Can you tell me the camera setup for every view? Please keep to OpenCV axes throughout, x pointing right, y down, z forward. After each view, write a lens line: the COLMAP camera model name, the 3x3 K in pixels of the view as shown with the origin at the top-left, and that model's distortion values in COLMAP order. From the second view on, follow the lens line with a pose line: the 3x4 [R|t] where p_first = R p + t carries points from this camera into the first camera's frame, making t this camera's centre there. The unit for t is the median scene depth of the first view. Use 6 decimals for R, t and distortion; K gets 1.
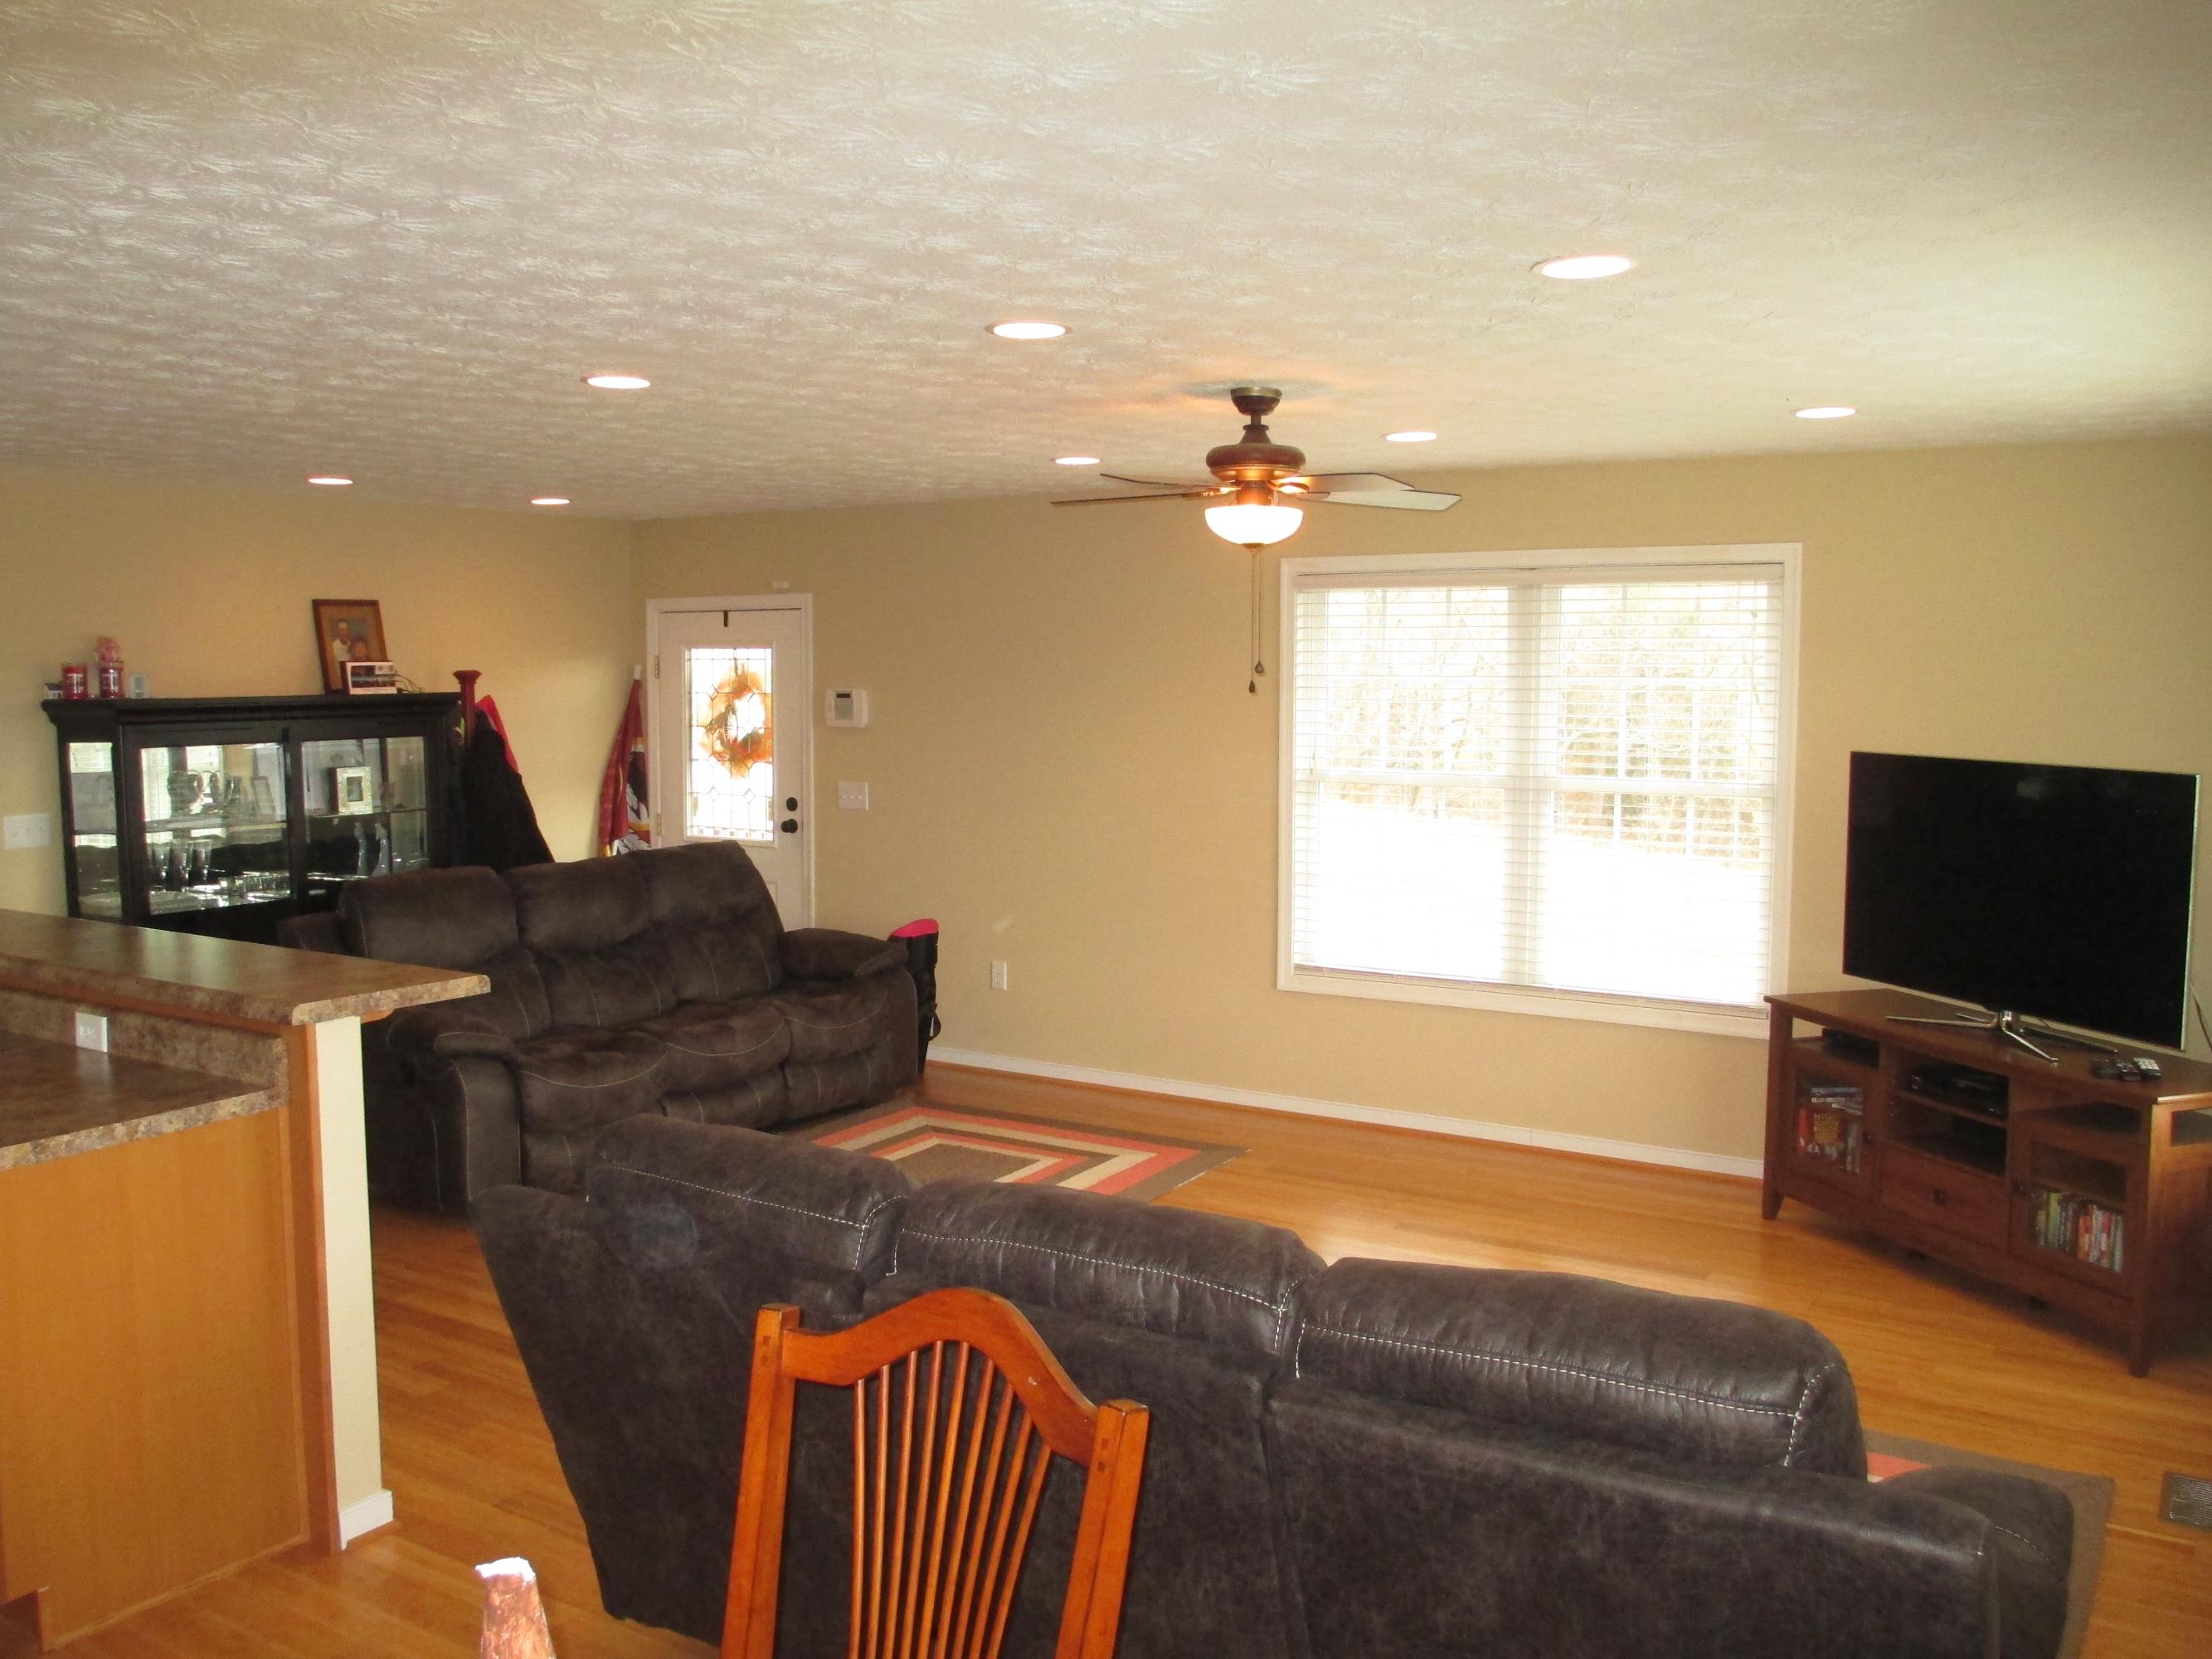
lens RADIAL K [[1847.1, 0, 1106.8], [0, 1847.1, 842.0], [0, 0, 1]] dist [-0.057815, 0.032057]
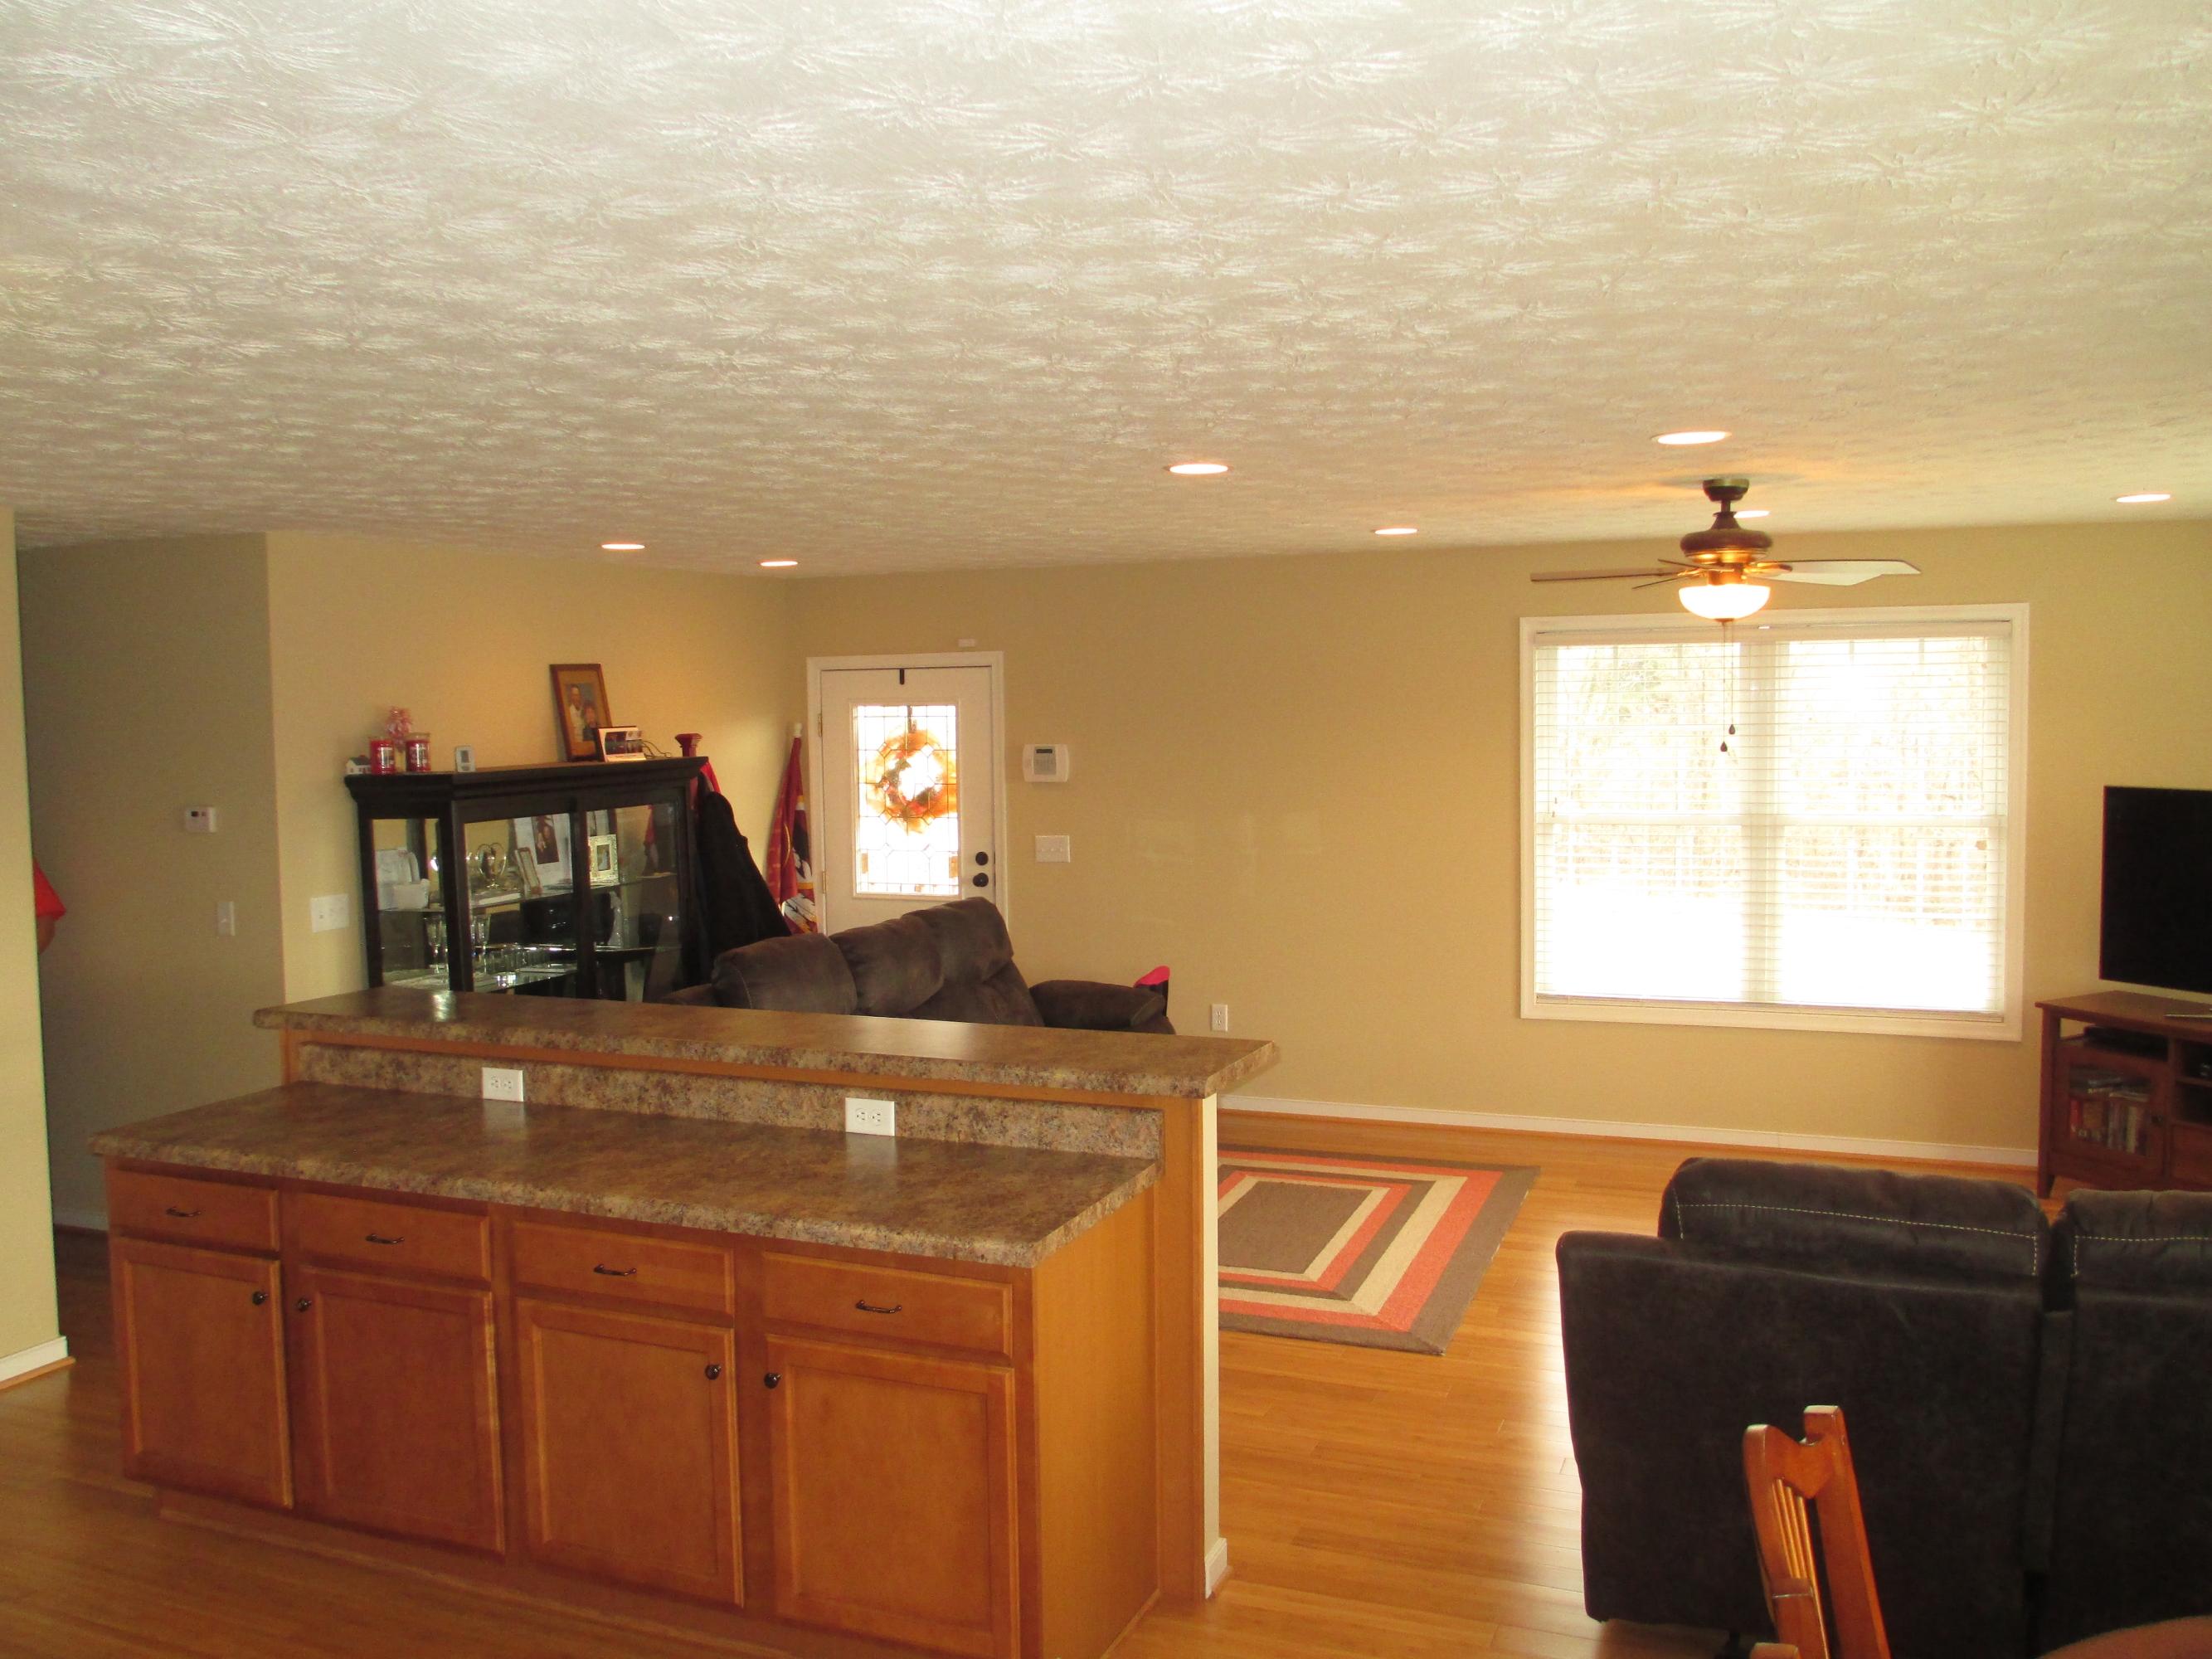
lens RADIAL K [[1847.1, 0, 1115.7], [0, 1847.1, 813.7], [0, 0, 1]] dist [-0.057815, 0.032057]
pose [[0.983857, -0.027278, 0.176867, -0.348553], [0.032838, 0.999052, -0.028586, -0.016913], [-0.175919, 0.033932, 0.983820, -0.017078]]
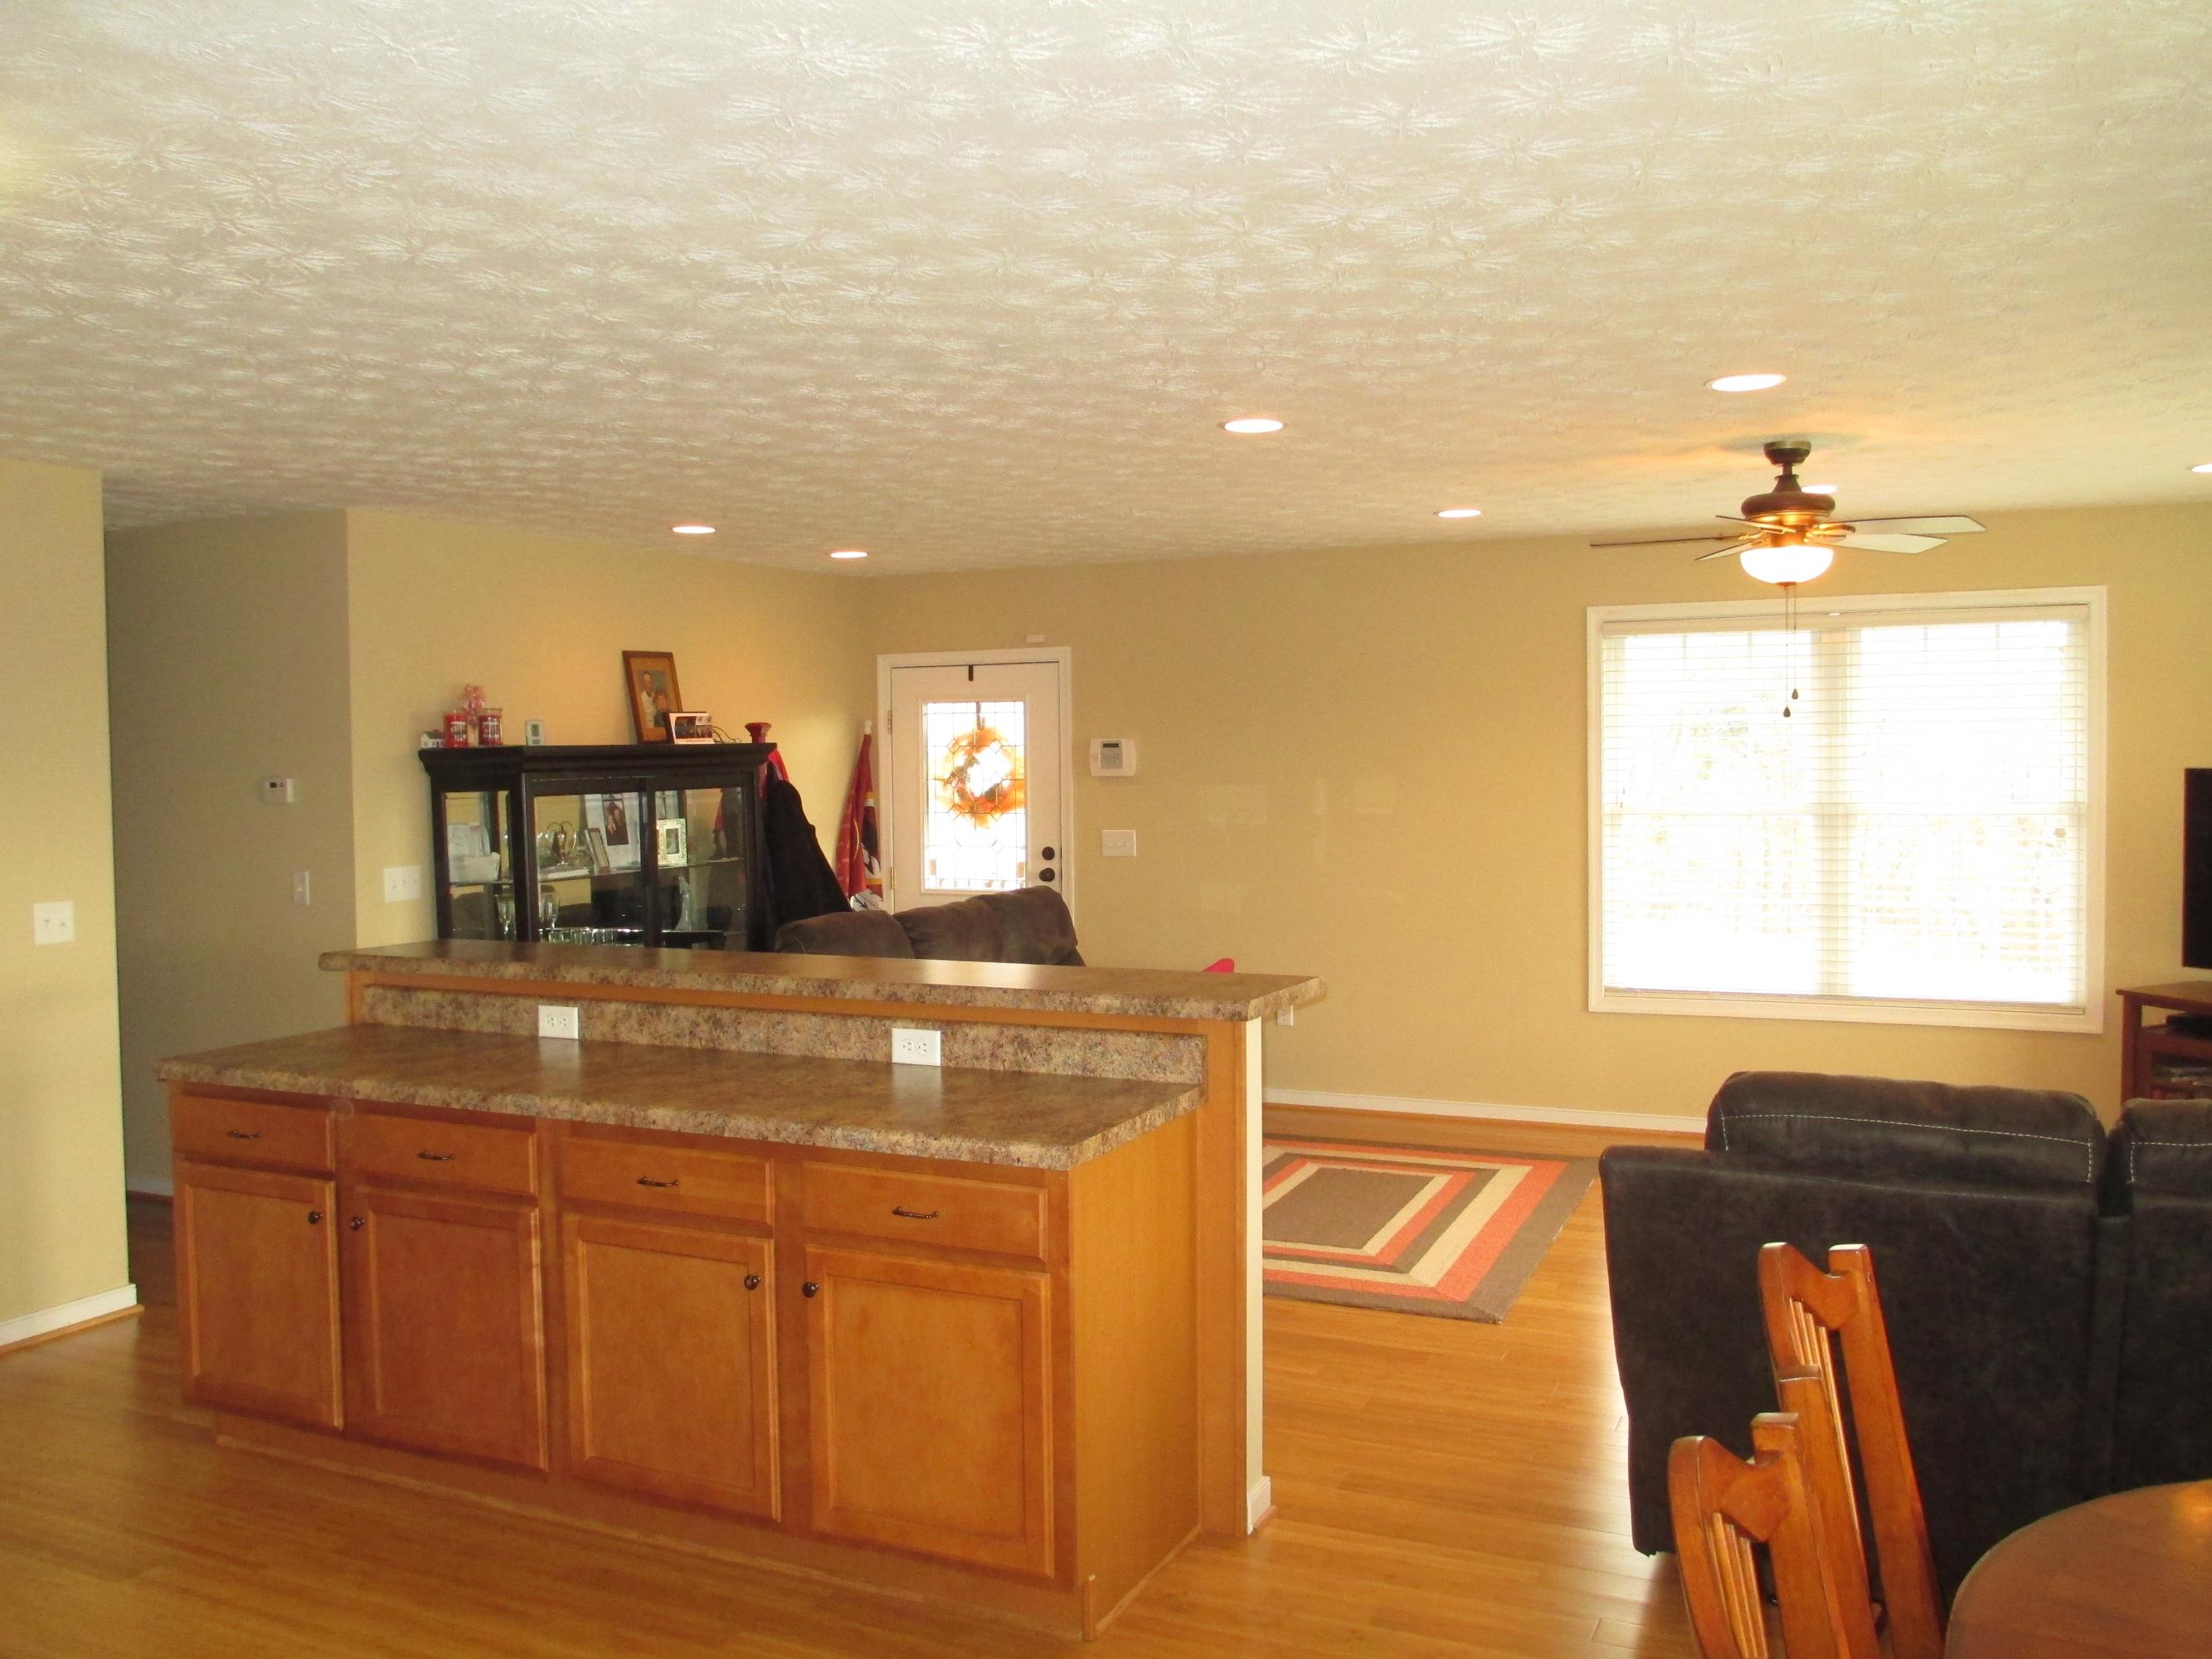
lens RADIAL K [[1847.1, 0, 1118.3], [0, 1847.1, 812.9], [0, 0, 1]] dist [-0.057815, 0.032057]
pose [[0.990803, -0.018431, 0.134051, -0.337934], [0.026326, 0.998006, -0.057365, 0.021326], [-0.132726, 0.060366, 0.989313, -0.018899]]
